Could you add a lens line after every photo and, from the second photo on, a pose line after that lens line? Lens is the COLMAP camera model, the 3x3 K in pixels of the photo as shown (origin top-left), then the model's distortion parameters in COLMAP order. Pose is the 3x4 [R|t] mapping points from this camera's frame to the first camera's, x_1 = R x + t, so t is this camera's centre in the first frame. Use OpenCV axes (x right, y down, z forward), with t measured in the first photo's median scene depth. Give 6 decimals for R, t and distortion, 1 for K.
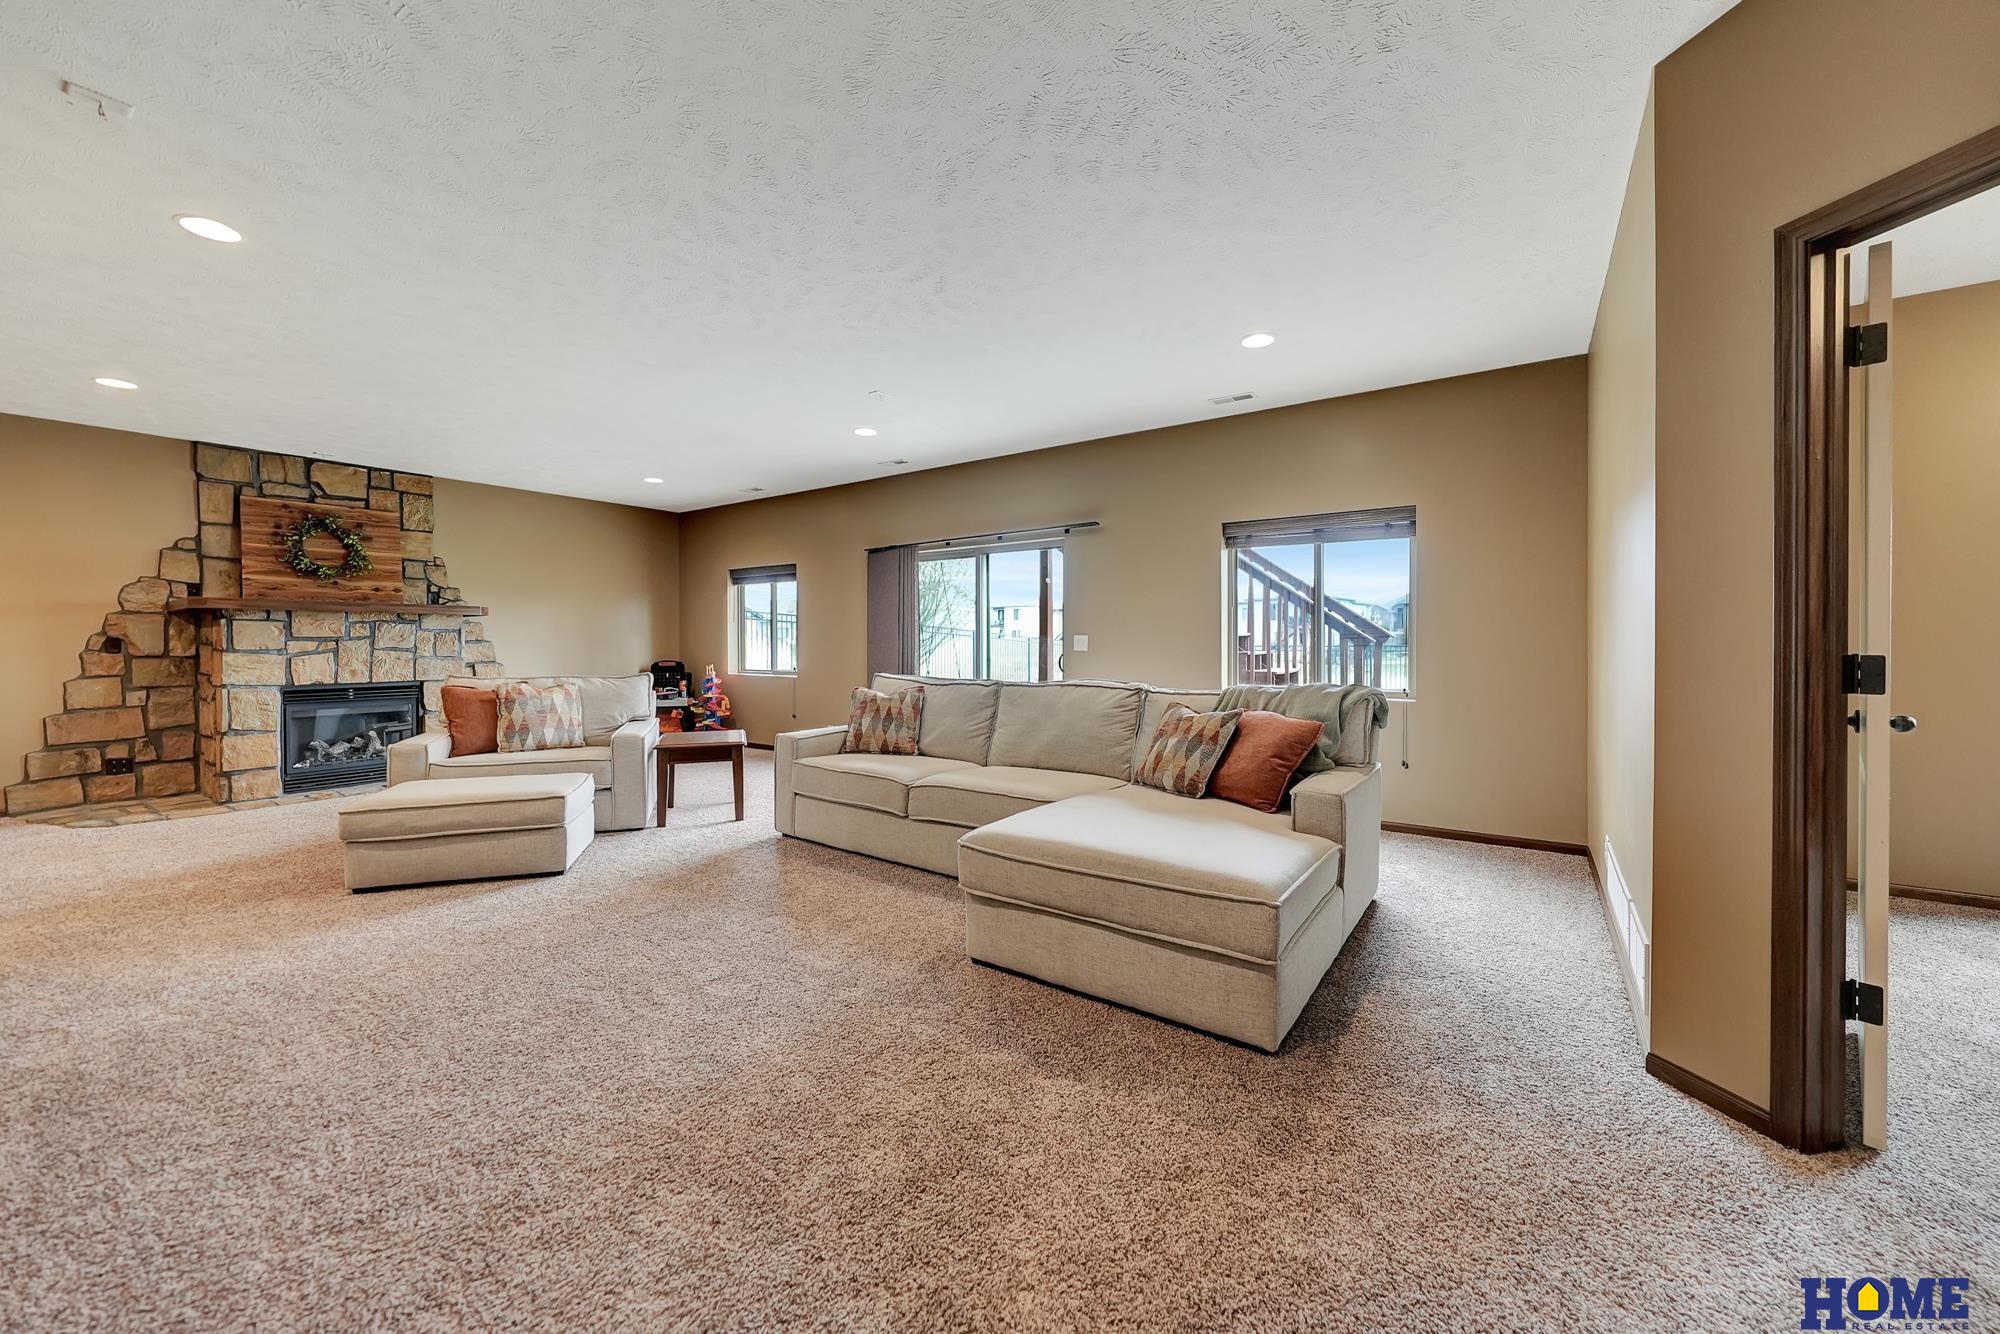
lens RADIAL K [[750.8, 0, 996.2], [0, 750.8, 643.7], [0, 0, 1]] dist [-0.000021, 0.000326]
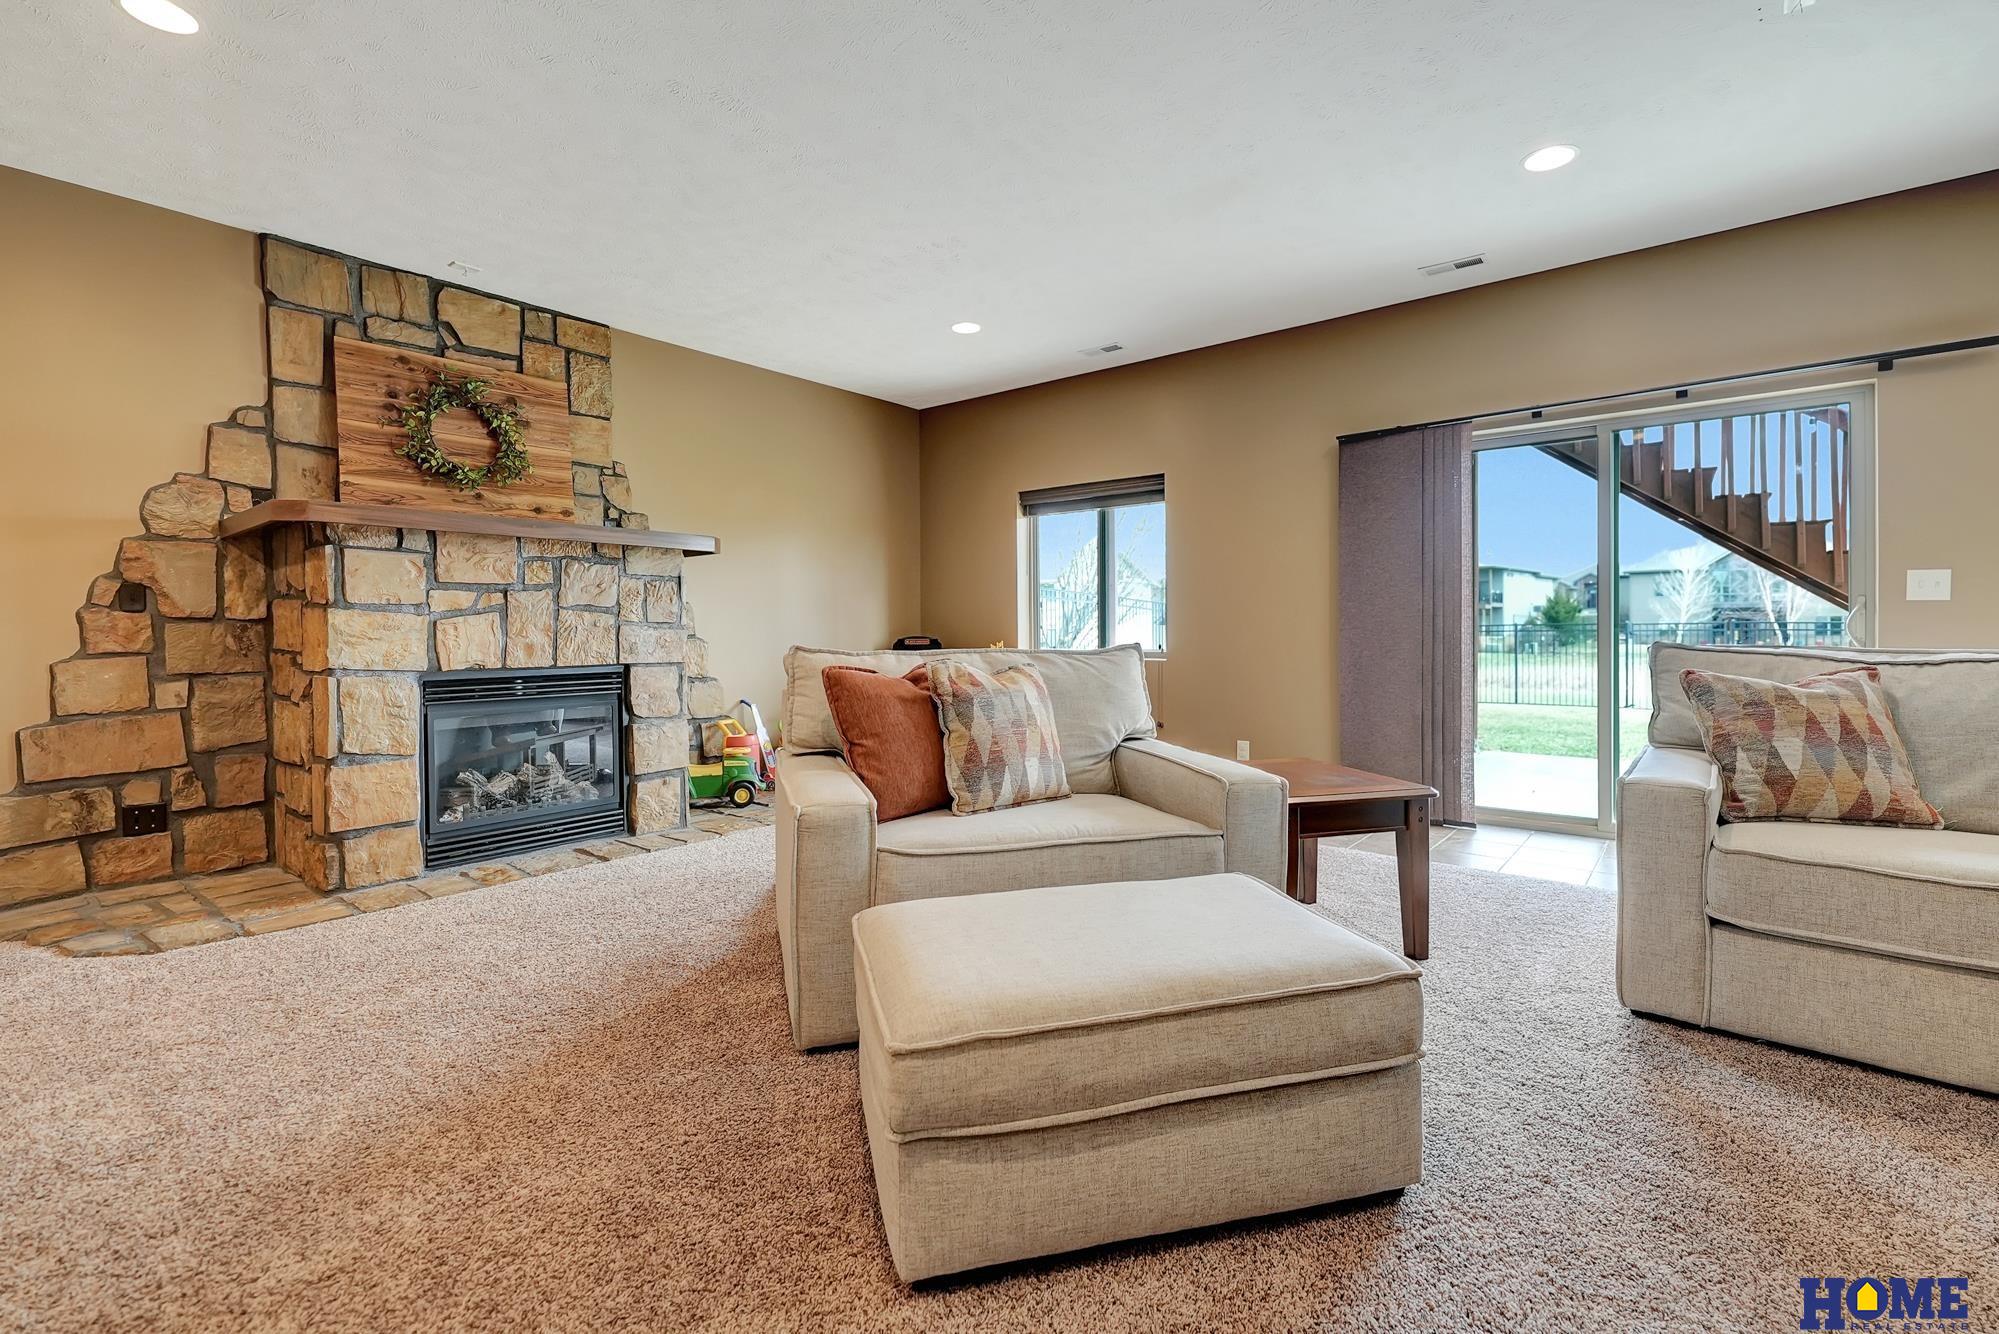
lens RADIAL K [[887.9, 0, 1001.6], [0, 887.9, 635.2], [0, 0, 1]] dist [0.000037, -0.000594]
pose [[0.998162, -0.004248, -0.060456, -0.486918], [0.004464, 0.999984, 0.003441, 0.028825], [0.060441, -0.003704, 0.998165, 0.379429]]
